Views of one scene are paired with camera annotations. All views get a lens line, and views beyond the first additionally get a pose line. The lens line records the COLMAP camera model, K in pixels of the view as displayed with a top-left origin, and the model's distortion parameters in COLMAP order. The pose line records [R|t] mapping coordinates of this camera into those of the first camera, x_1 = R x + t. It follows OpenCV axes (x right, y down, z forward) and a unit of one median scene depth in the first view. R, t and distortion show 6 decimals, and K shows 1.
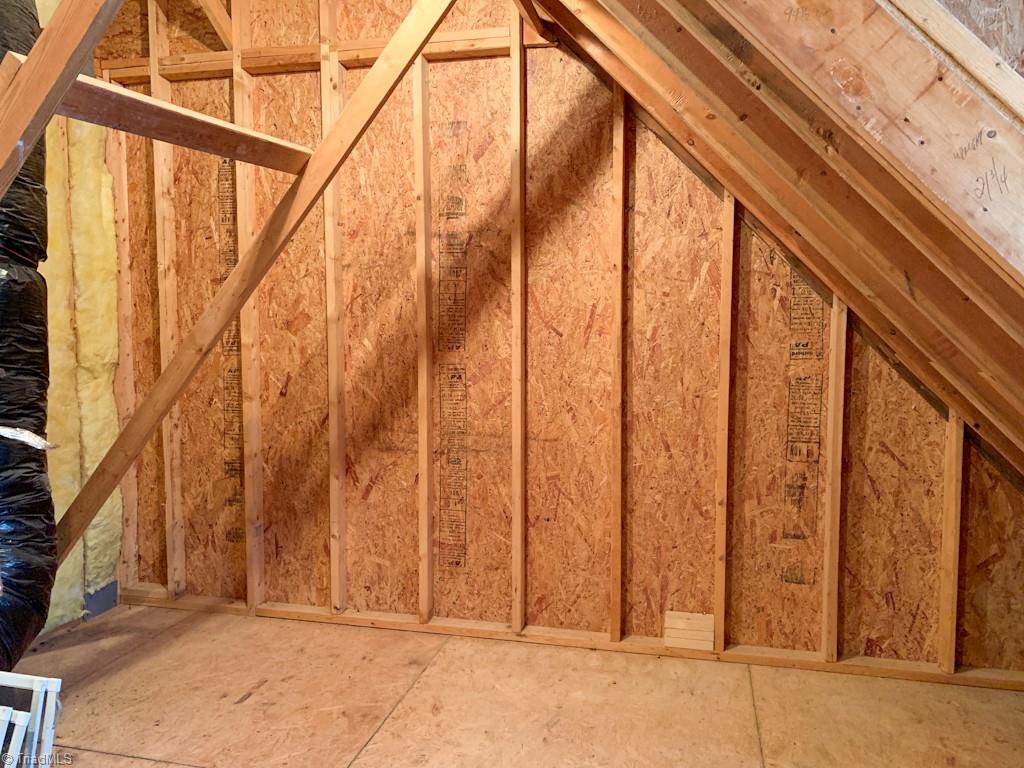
lens RADIAL K [[779.4, 0, 512.4], [0, 779.4, 385.5], [0, 0, 1]] dist [0.046310, -0.059939]
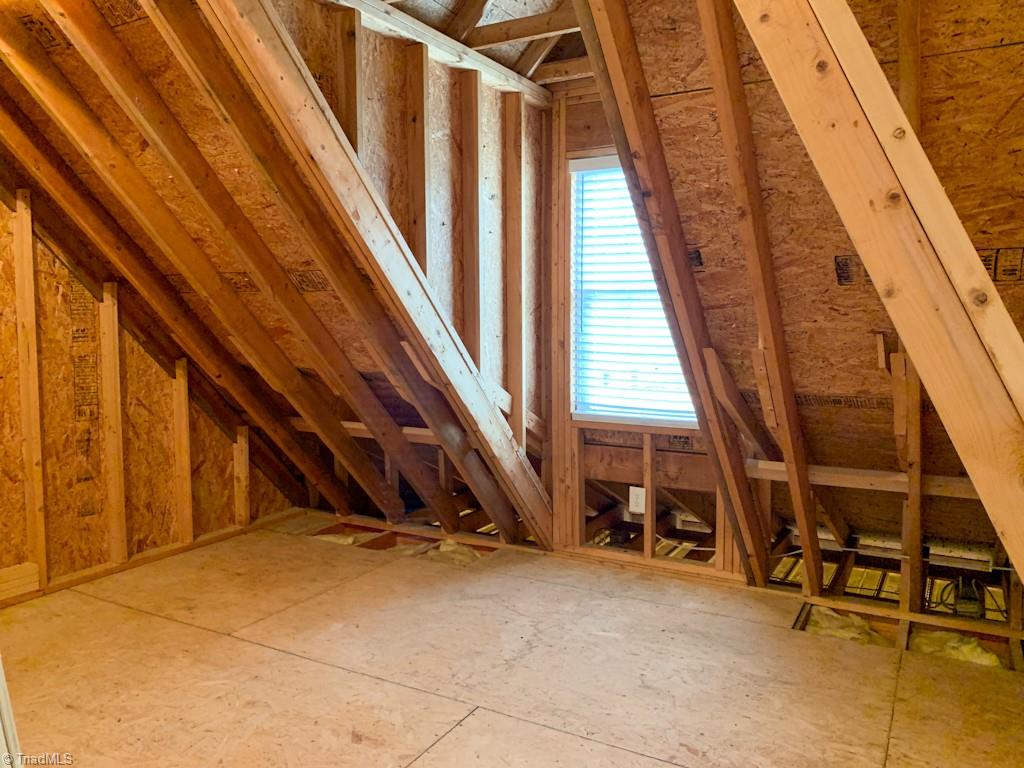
lens RADIAL K [[779.4, 0, 510.7], [0, 779.4, 380.7], [0, 0, 1]] dist [0.046310, -0.059939]
pose [[0.273451, -0.081119, 0.958459, -0.684482], [0.080544, 0.994869, 0.061221, 0.008519], [-0.958508, 0.060457, 0.278581, -0.039510]]
